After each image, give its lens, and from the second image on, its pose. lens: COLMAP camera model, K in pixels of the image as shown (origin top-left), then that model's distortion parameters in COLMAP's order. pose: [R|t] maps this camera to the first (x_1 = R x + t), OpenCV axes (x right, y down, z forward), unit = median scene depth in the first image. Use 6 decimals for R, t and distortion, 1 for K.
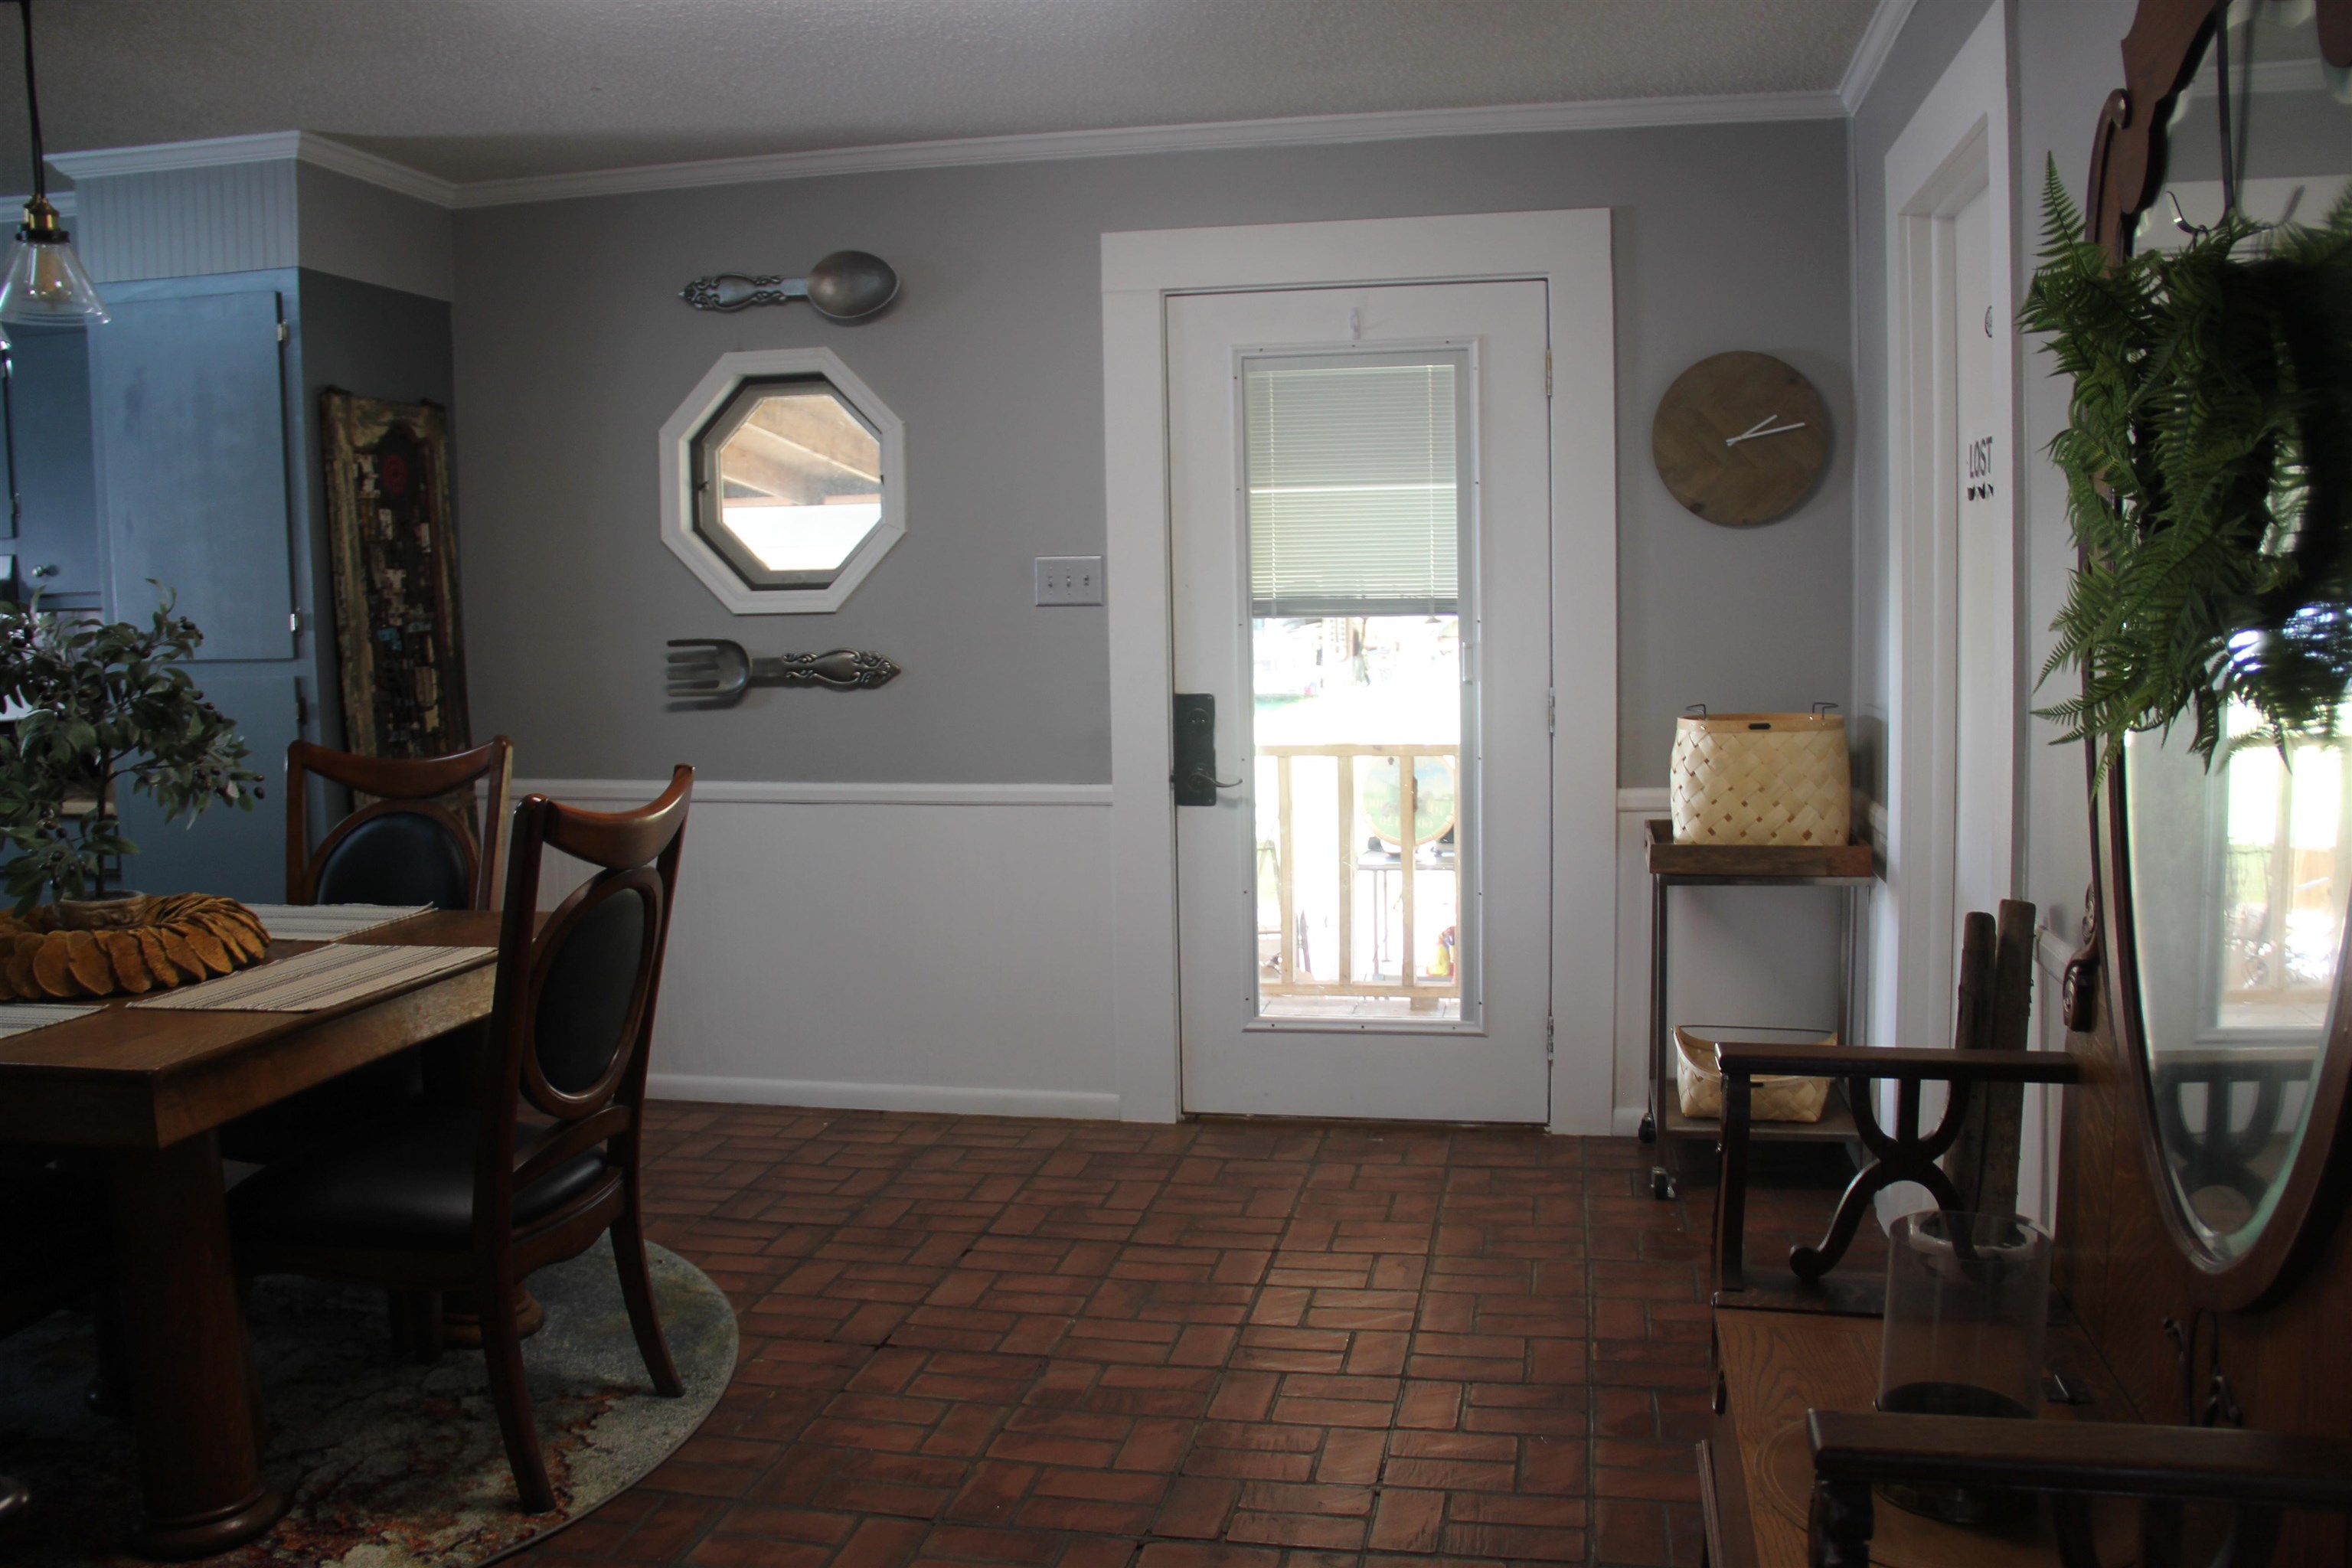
lens RADIAL K [[1963.1, 0, 1166.9], [0, 1963.1, 782.1], [0, 0, 1]] dist [-0.092627, 0.028329]
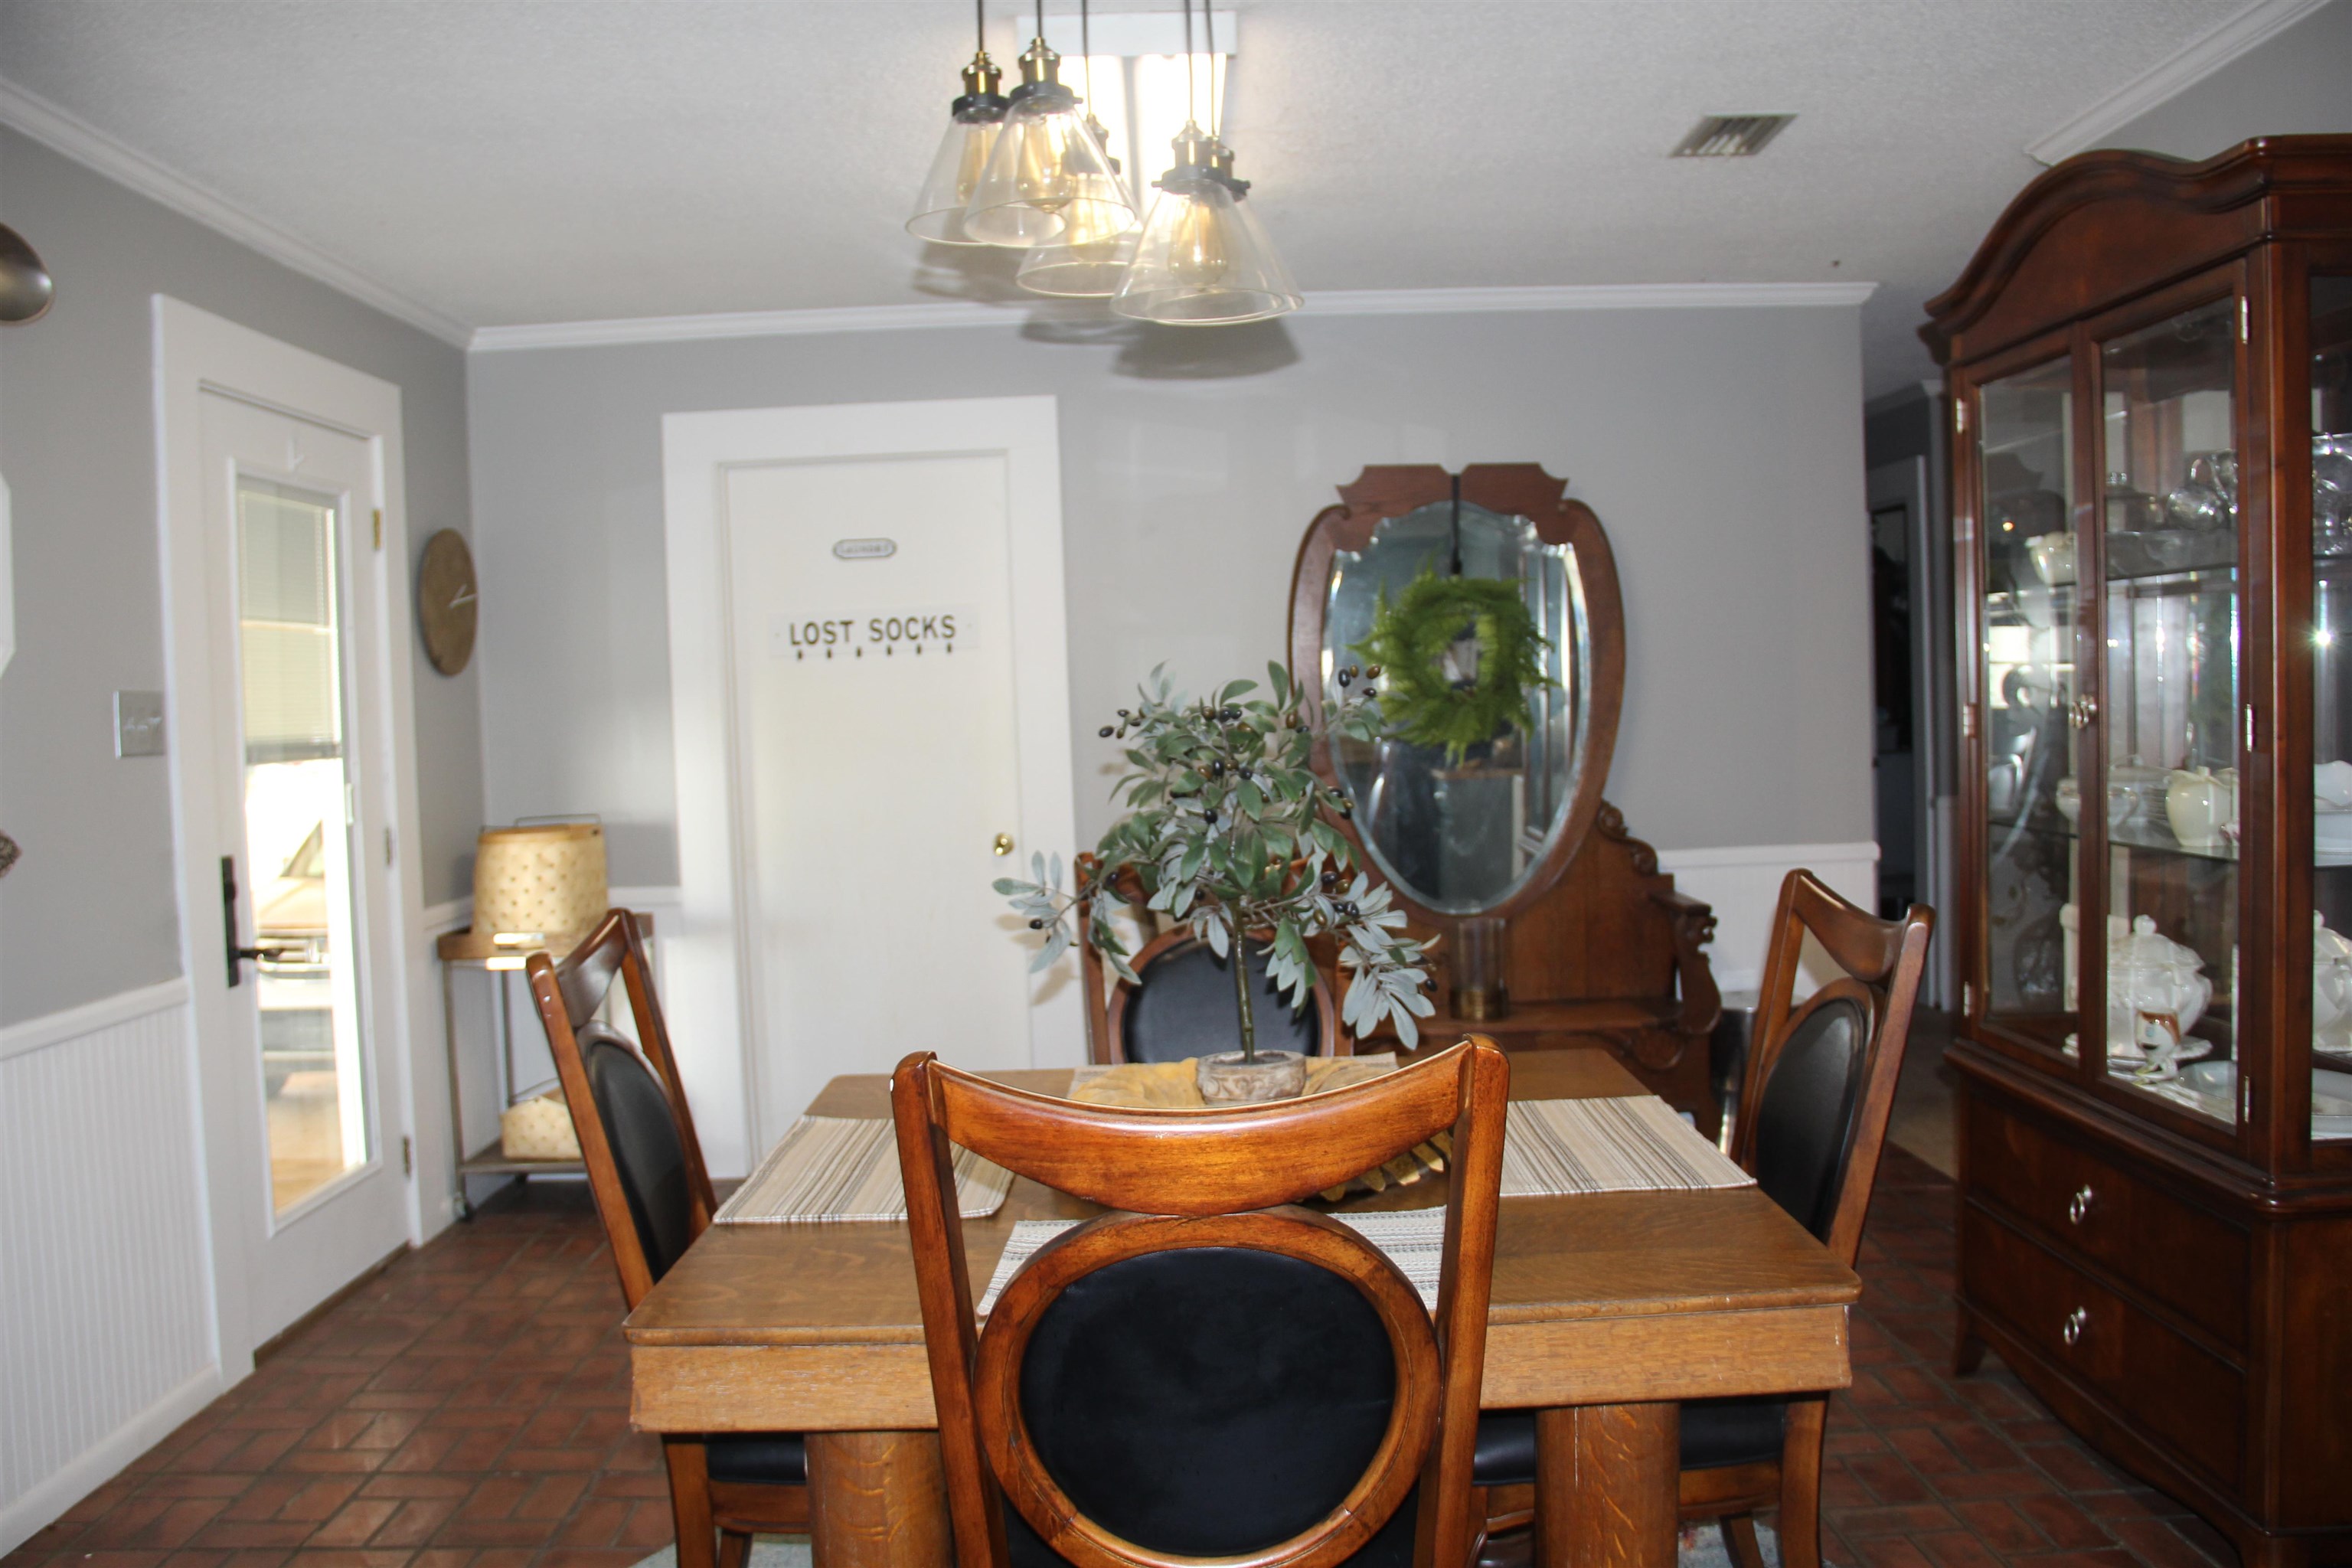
lens RADIAL K [[1963.1, 0, 1173.6], [0, 1963.1, 781.4], [0, 0, 1]] dist [-0.092627, 0.028329]
pose [[-0.207300, -0.015710, 0.978151, -0.558179], [0.138378, 0.989347, 0.045216, -0.036303], [-0.968441, 0.144728, -0.202917, 0.485741]]
